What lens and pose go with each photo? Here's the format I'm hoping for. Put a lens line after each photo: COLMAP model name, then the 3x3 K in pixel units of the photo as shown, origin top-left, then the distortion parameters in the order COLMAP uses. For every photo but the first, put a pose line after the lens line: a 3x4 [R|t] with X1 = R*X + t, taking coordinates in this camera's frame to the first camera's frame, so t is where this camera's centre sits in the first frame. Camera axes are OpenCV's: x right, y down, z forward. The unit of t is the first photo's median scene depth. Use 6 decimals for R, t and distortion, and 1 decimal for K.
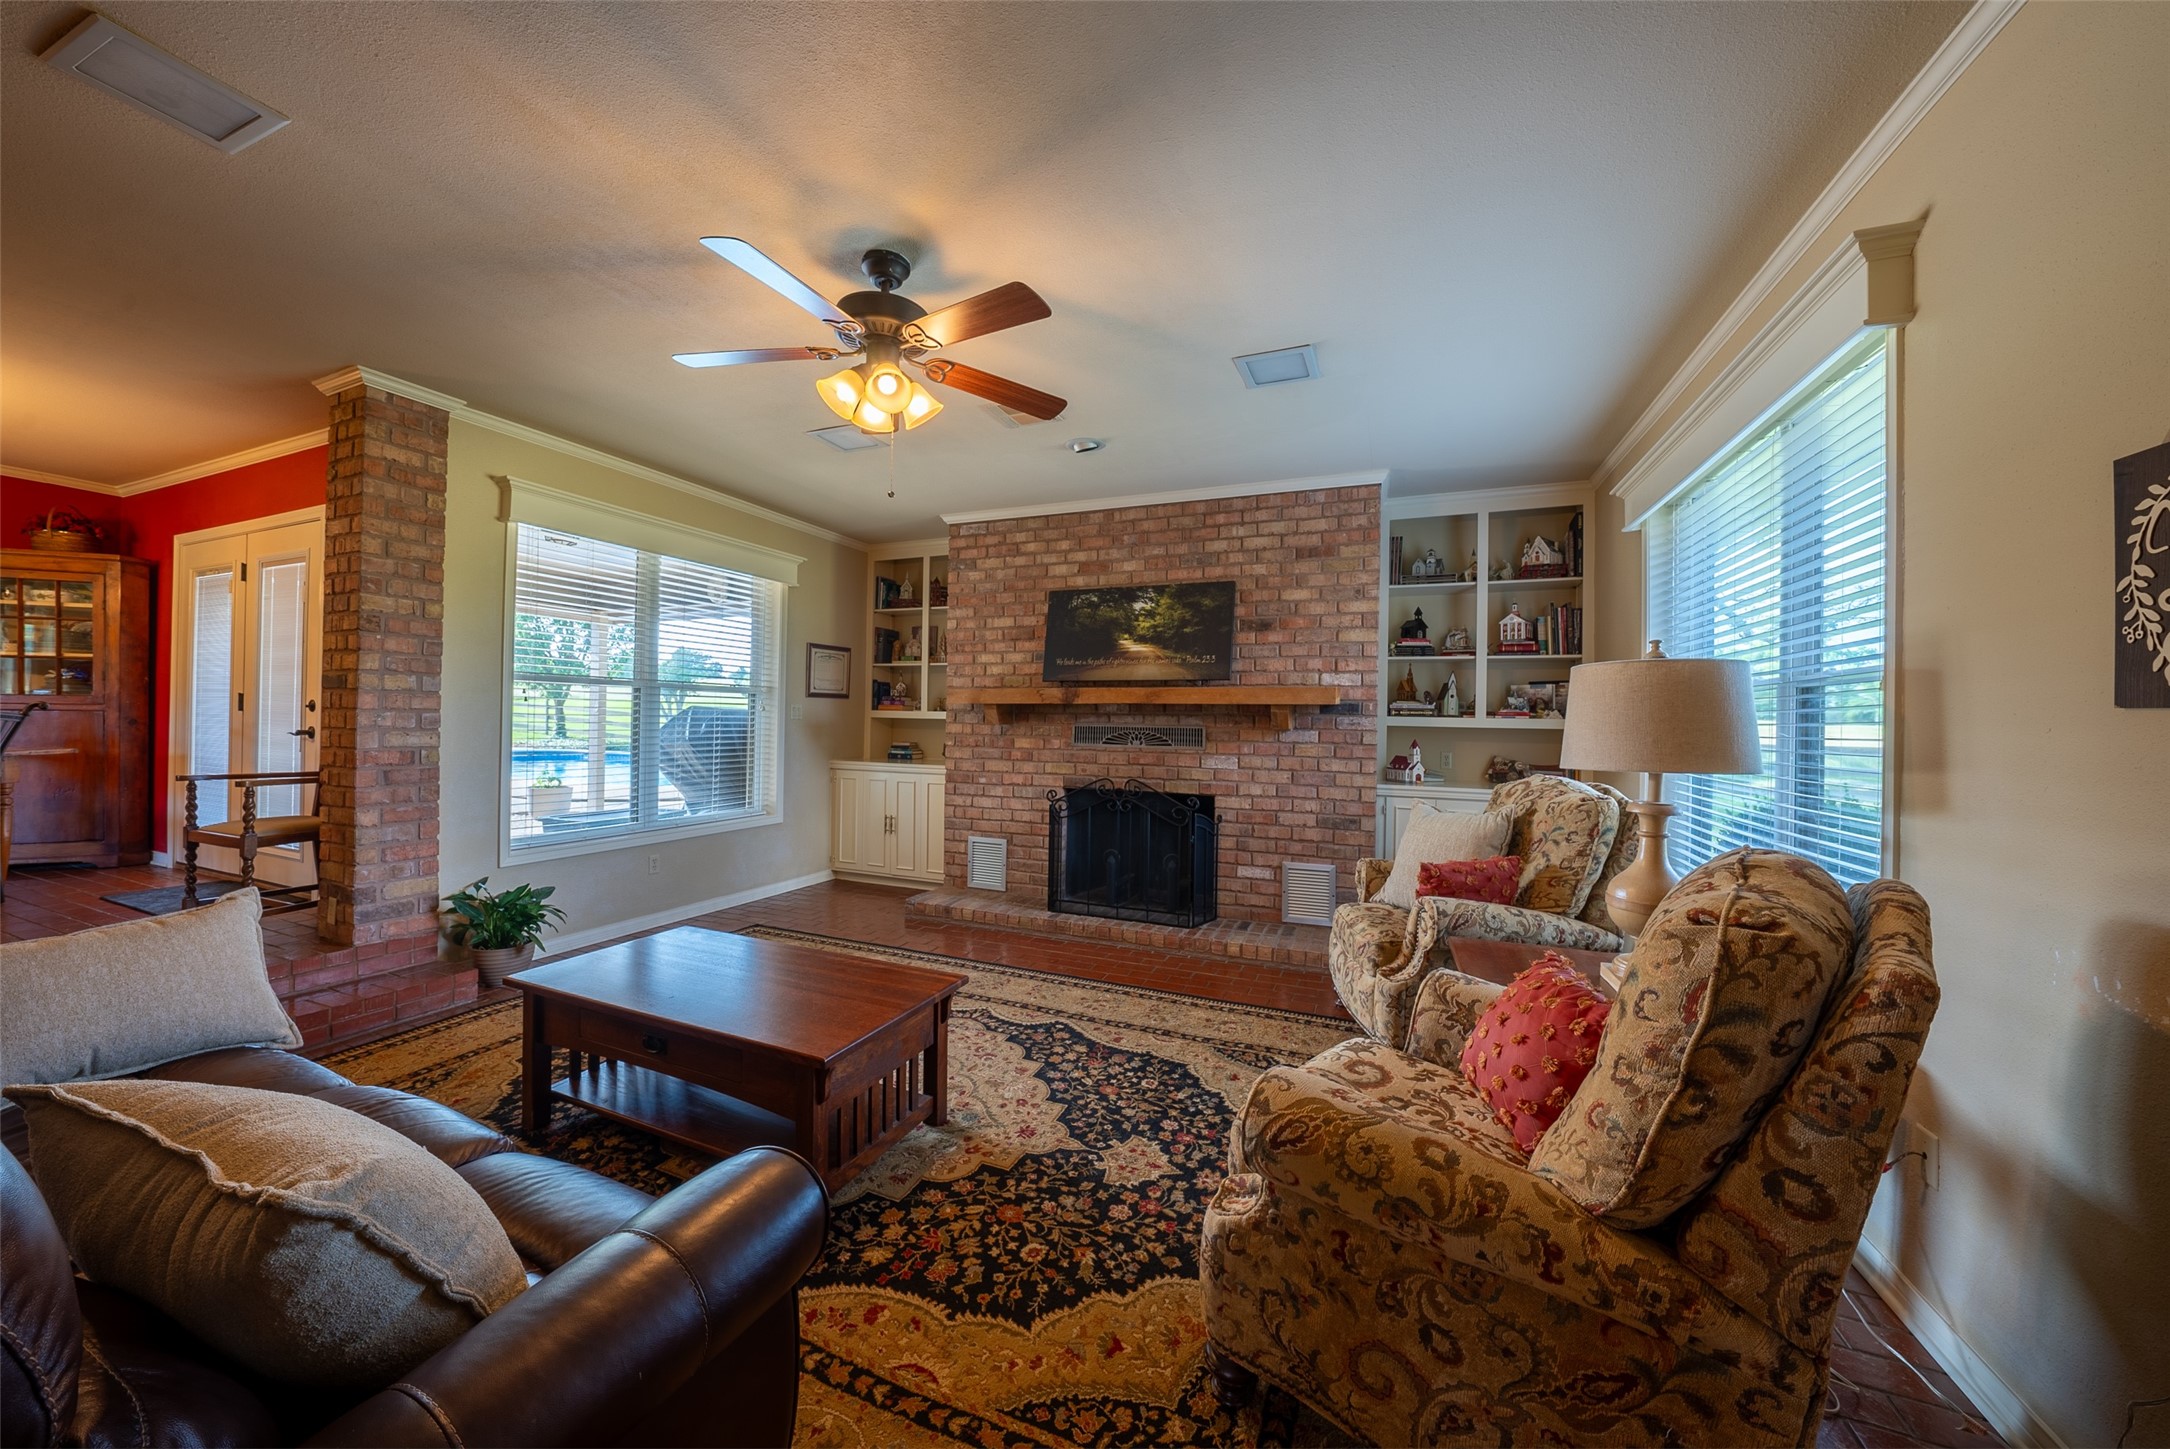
lens RADIAL K [[754.9, 0, 1077.3], [0, 754.9, 713.6], [0, 0, 1]] dist [-0.021787, 0.002166]
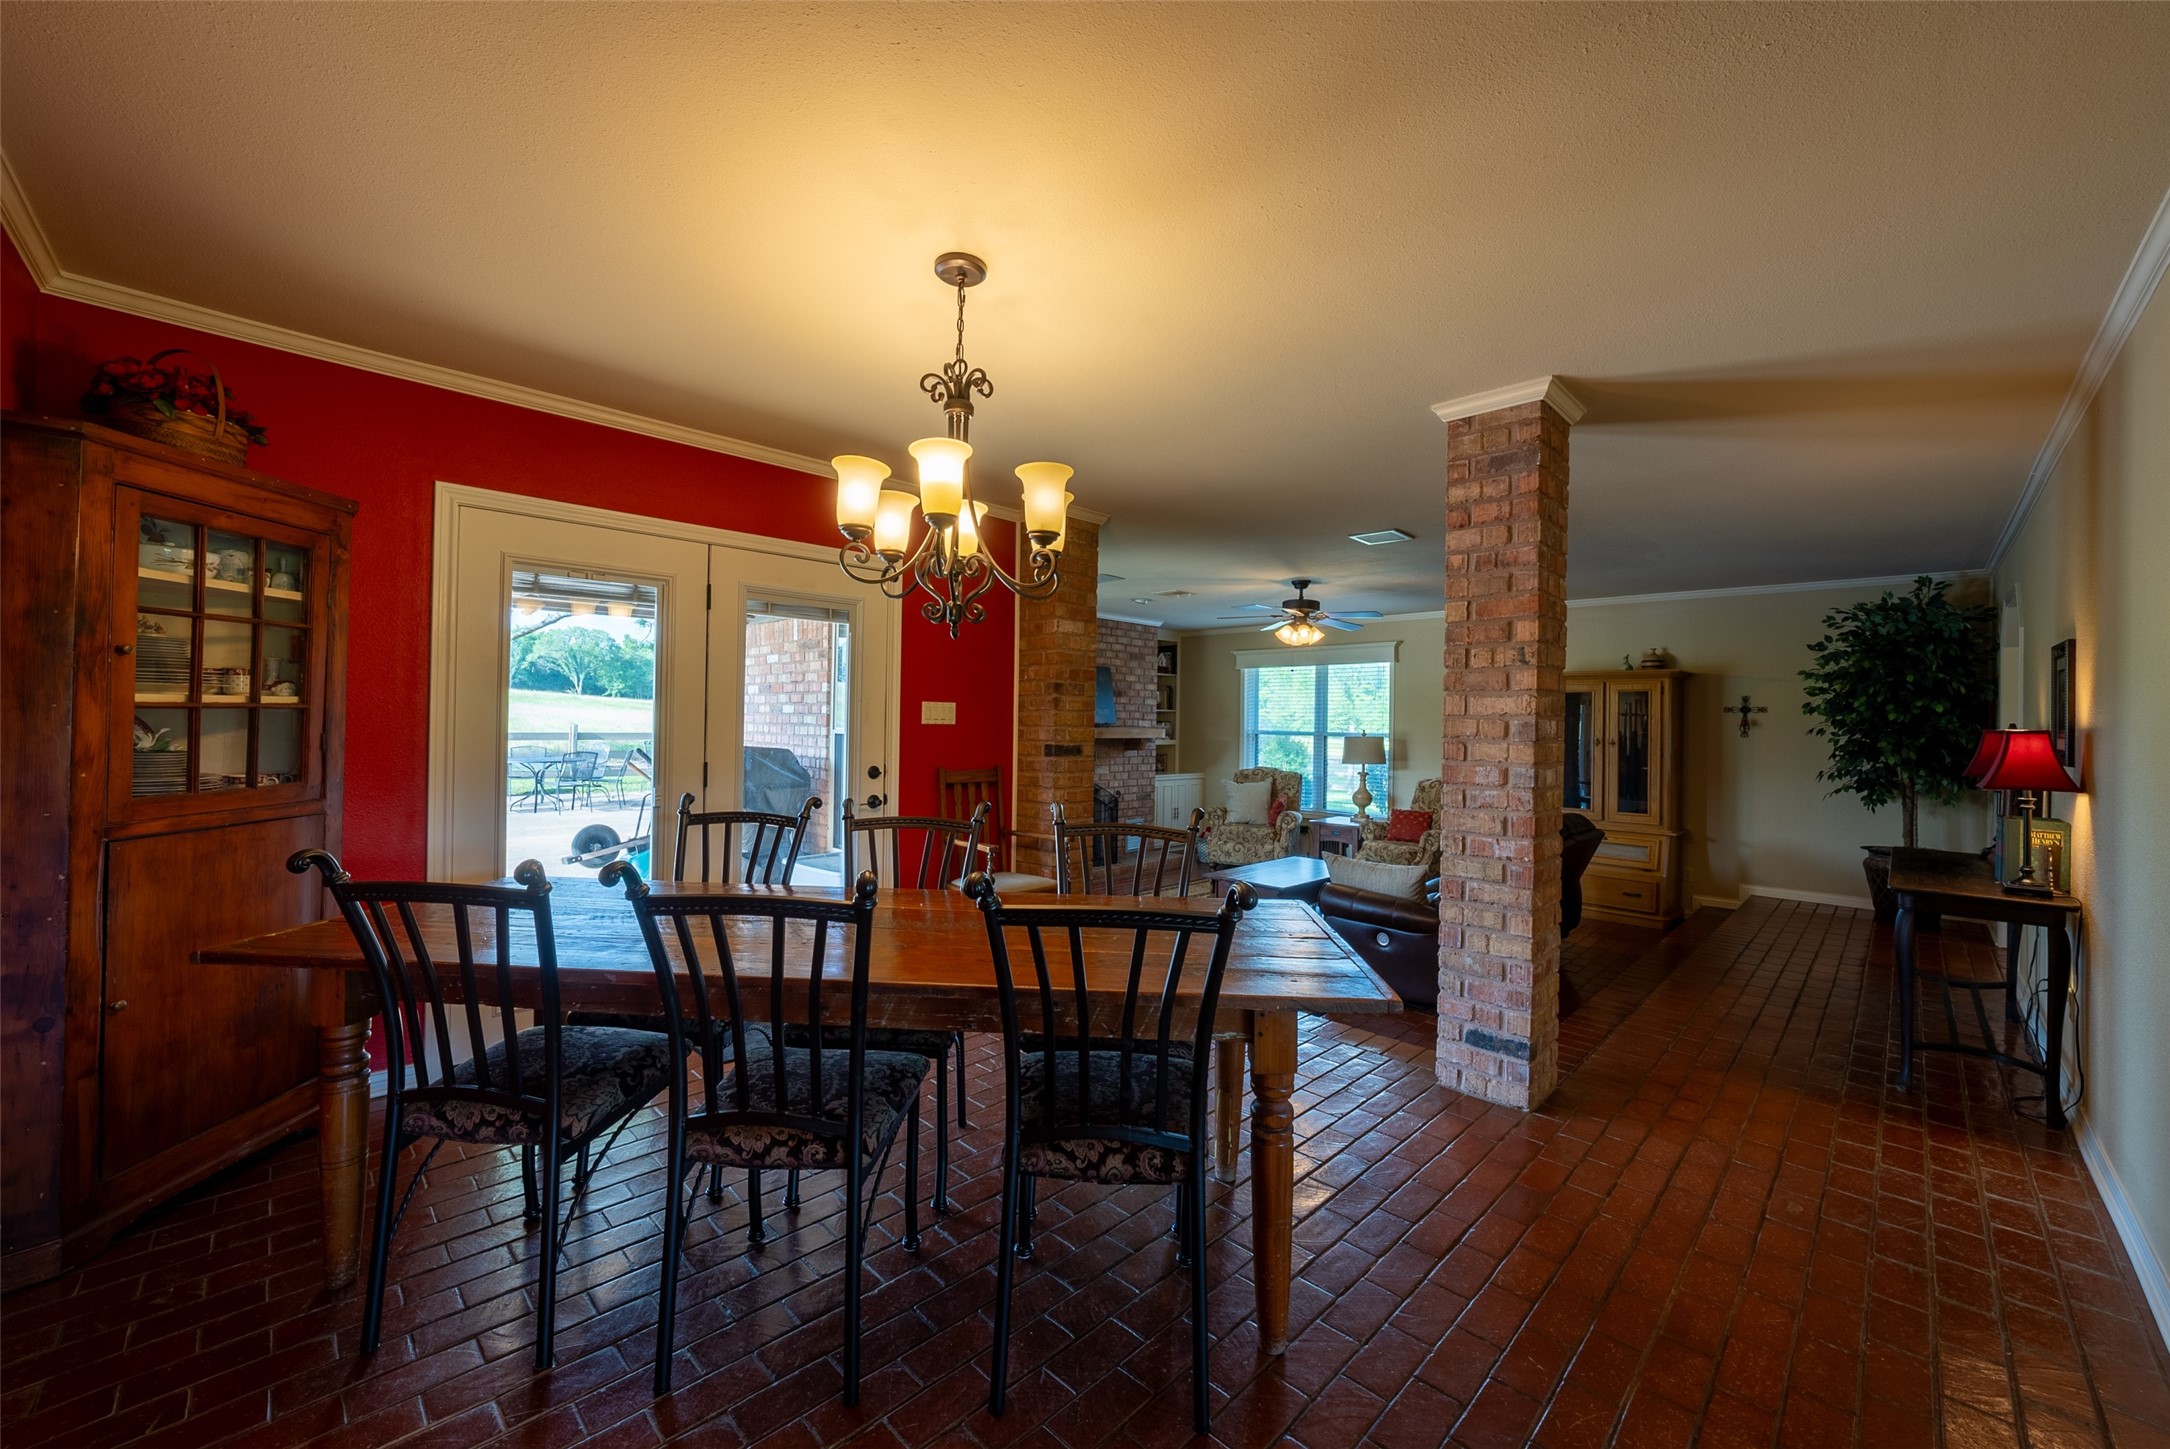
lens RADIAL K [[873.8, 0, 1062.5], [0, 873.8, 712.9], [0, 0, 1]] dist [-0.012014, 0.003547]
pose [[0.382326, -0.002088, 0.924025, -2.302137], [-0.020704, 0.999727, 0.010825, -0.117329], [-0.923796, -0.023270, 0.382178, 0.415071]]
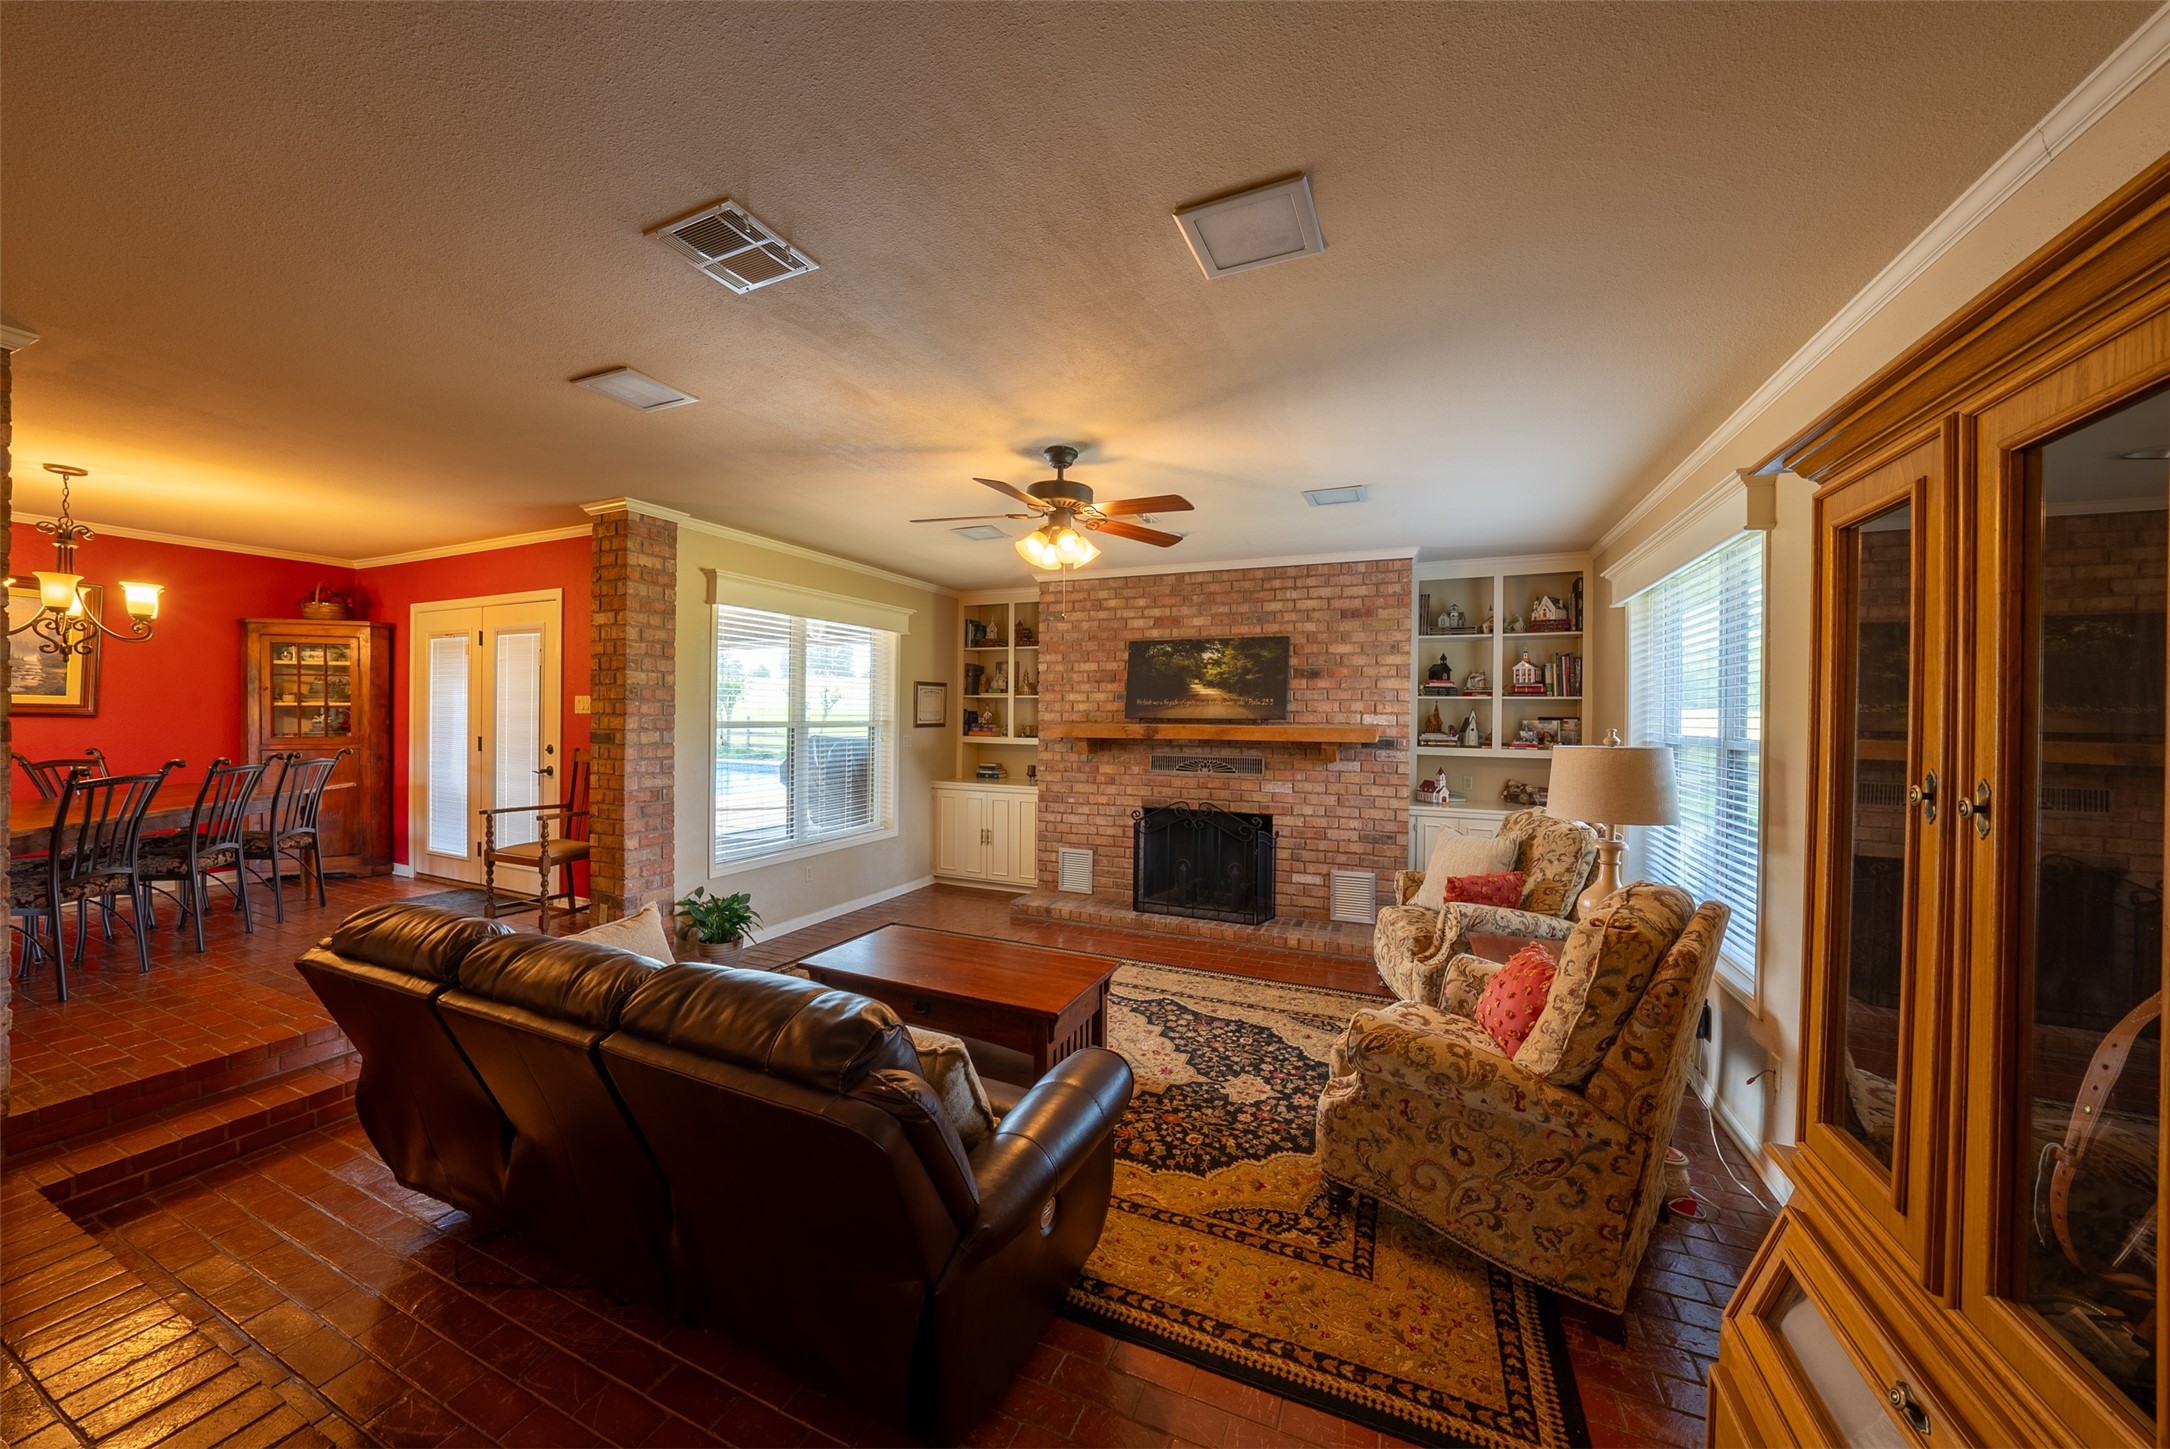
lens RADIAL K [[754.9, 0, 1077.7], [0, 754.9, 714.6], [0, 0, 1]] dist [-0.021787, 0.002166]
pose [[0.999686, -0.006954, -0.024060, -0.131340], [0.007137, 0.999946, 0.007551, -0.083091], [0.024006, -0.007720, 0.999682, -0.275388]]
